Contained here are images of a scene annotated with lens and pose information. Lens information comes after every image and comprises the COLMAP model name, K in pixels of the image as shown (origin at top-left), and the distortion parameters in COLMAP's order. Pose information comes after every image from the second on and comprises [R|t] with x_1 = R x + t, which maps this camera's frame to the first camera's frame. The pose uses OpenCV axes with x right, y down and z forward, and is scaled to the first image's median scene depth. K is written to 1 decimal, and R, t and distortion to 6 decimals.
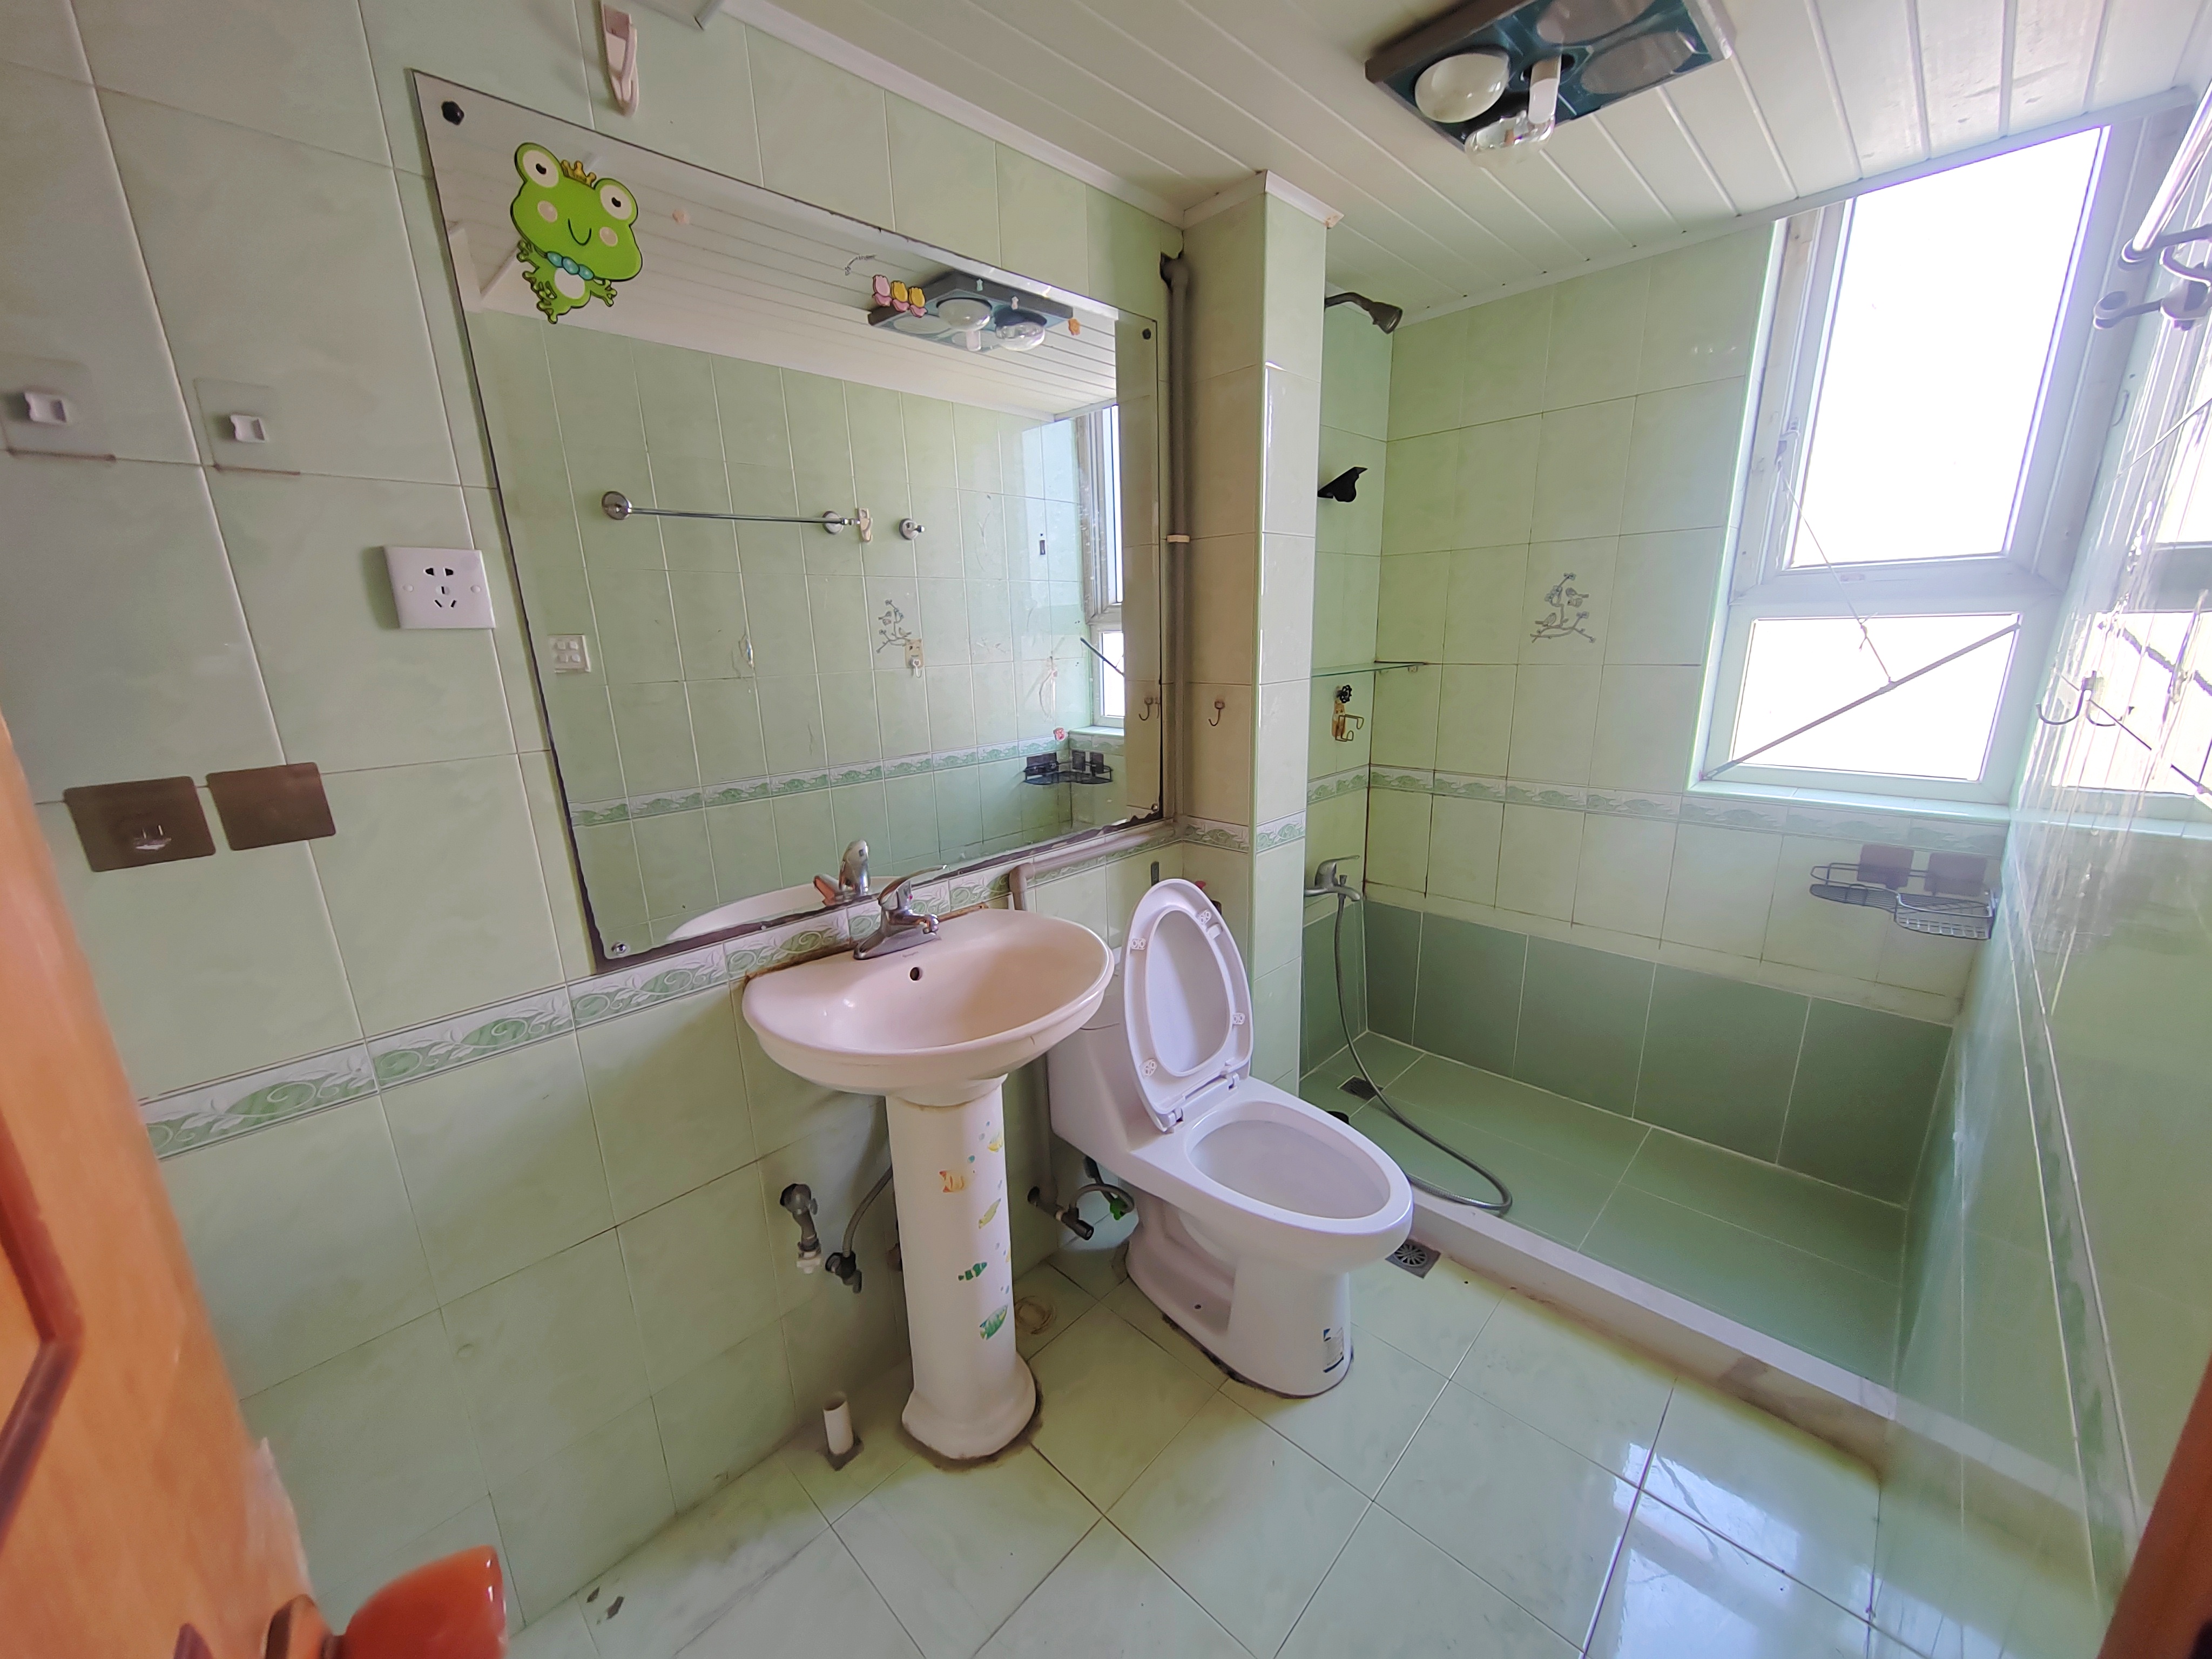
lens RADIAL K [[827.0, 0, 1096.2], [0, 827.0, 839.1], [0, 0, 1]] dist [0.001440, 0.000145]
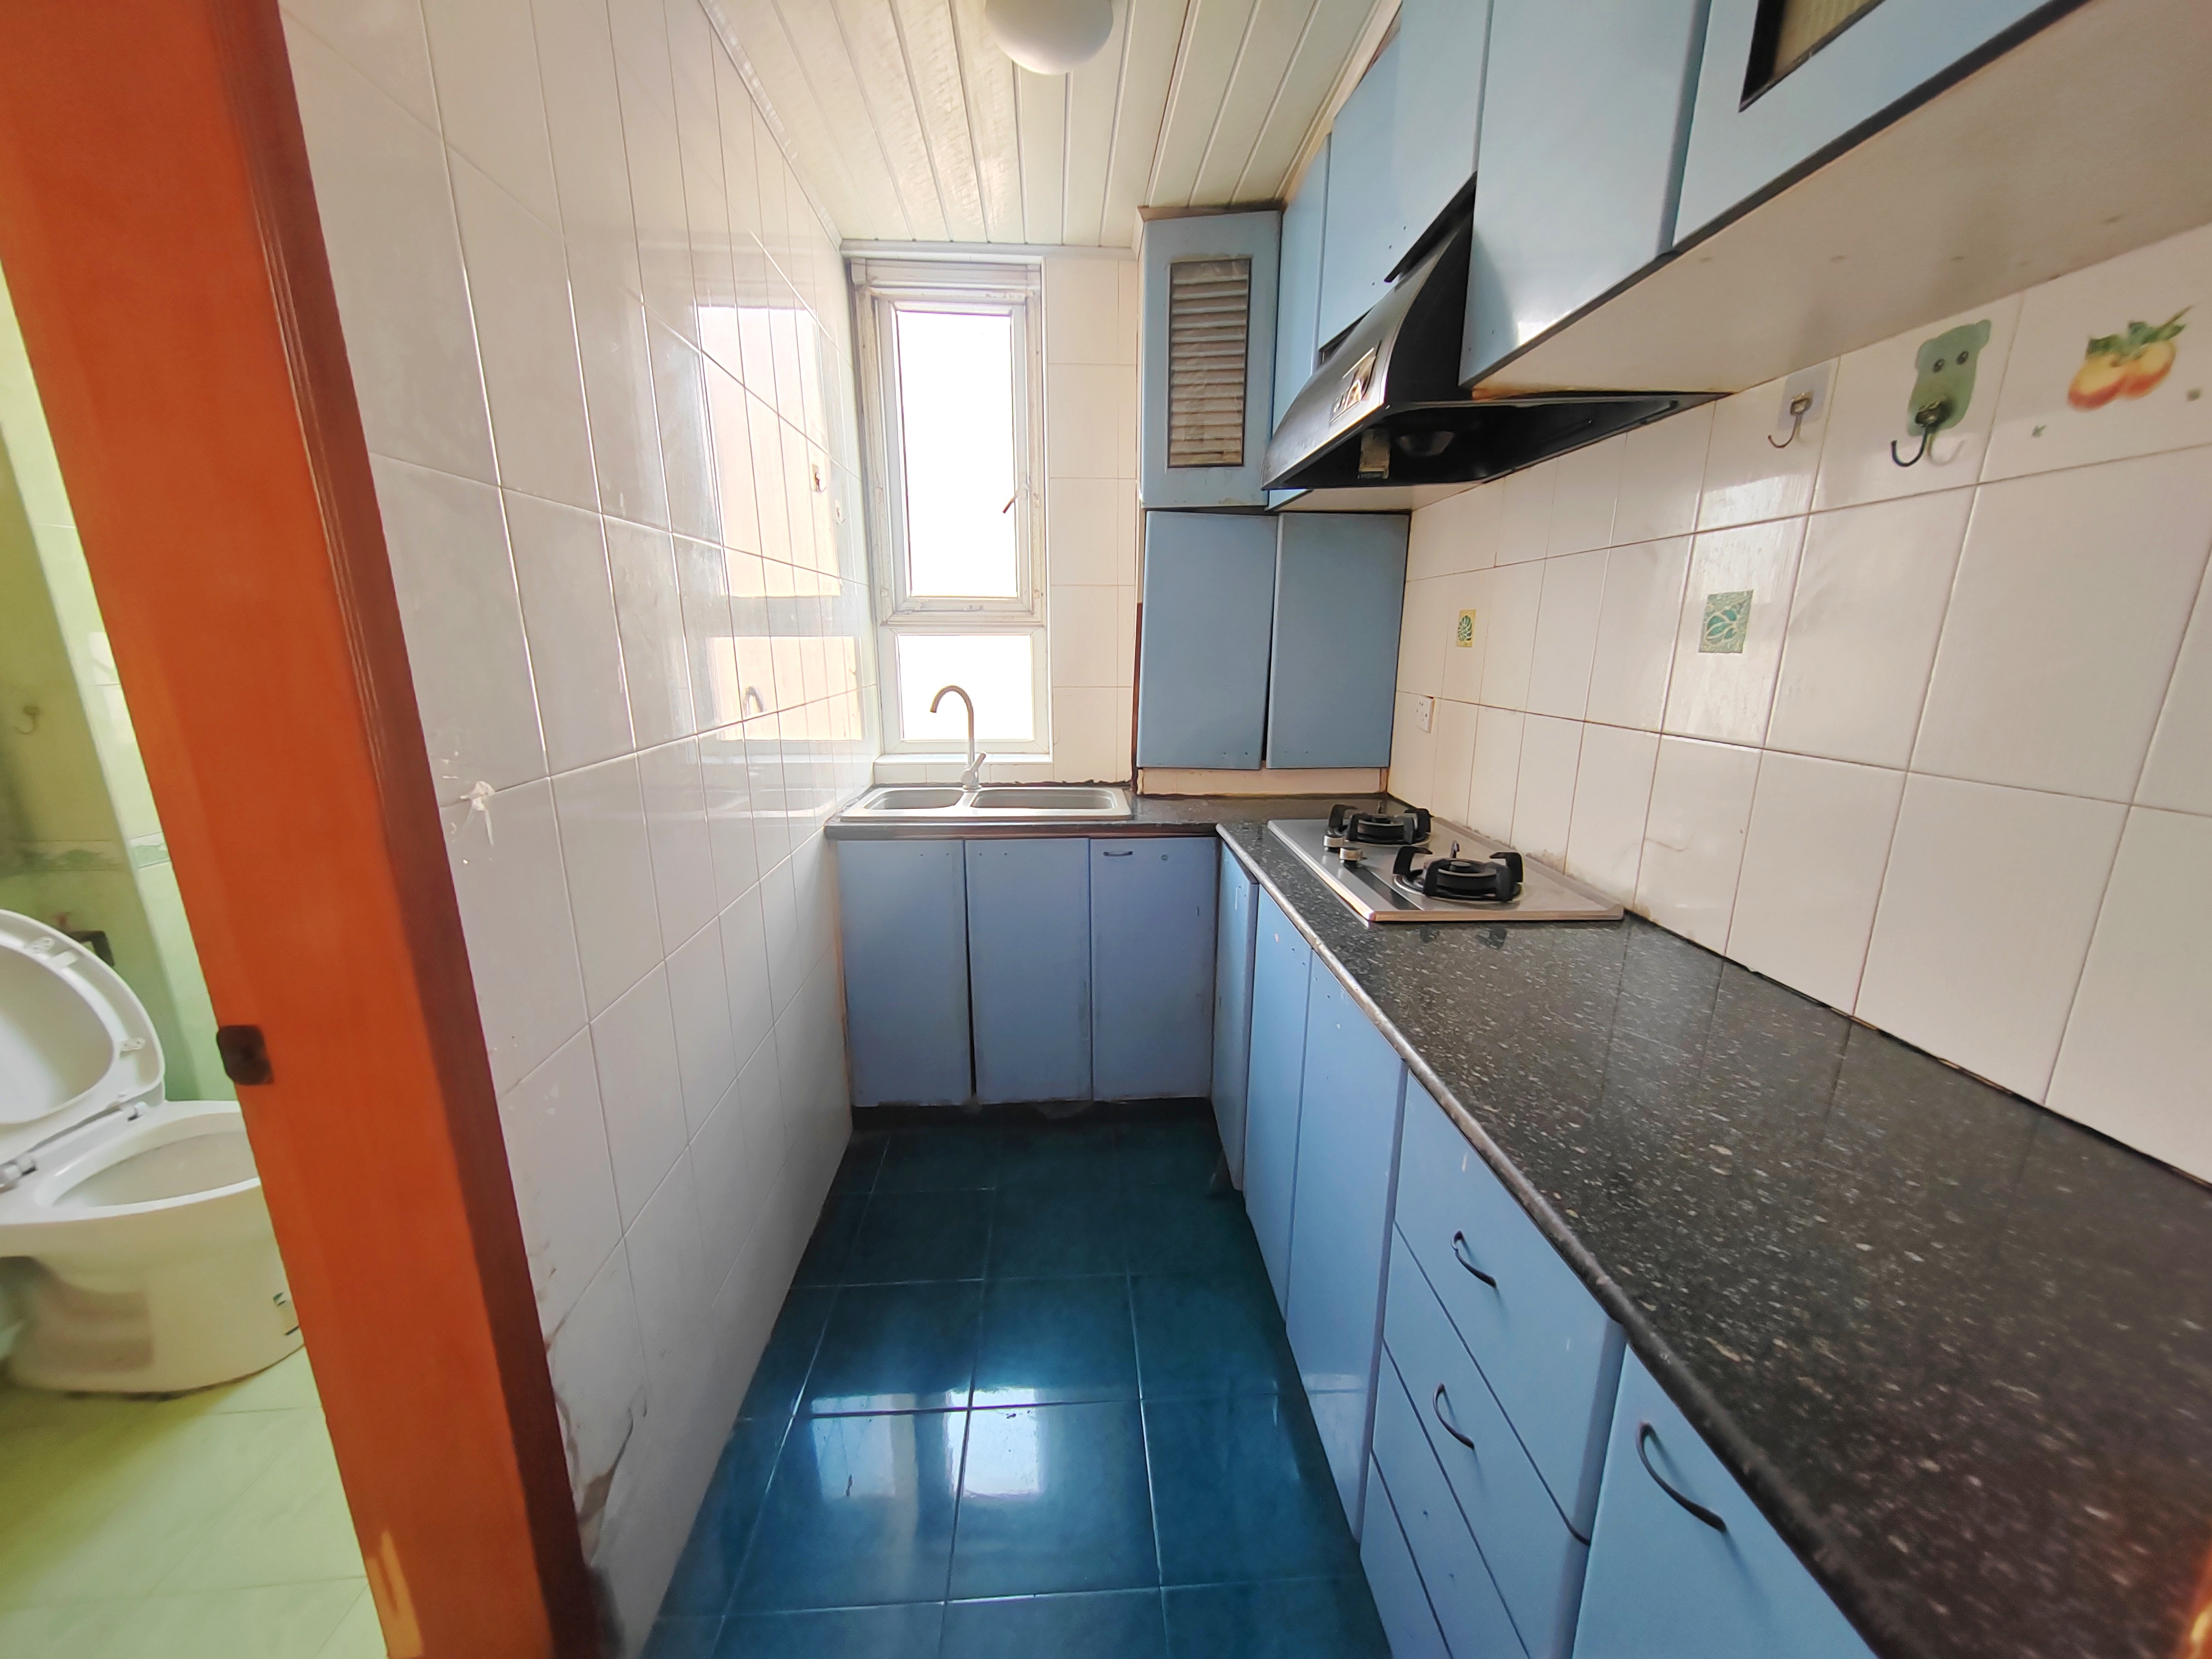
lens RADIAL K [[827.0, 0, 1103.5], [0, 827.0, 842.3], [0, 0, 1]] dist [0.001440, 0.000145]
pose [[0.668474, -0.152399, 0.727954, 0.259938], [0.163373, 0.984963, 0.056181, 0.120355], [-0.725570, 0.081373, 0.683321, -0.453082]]
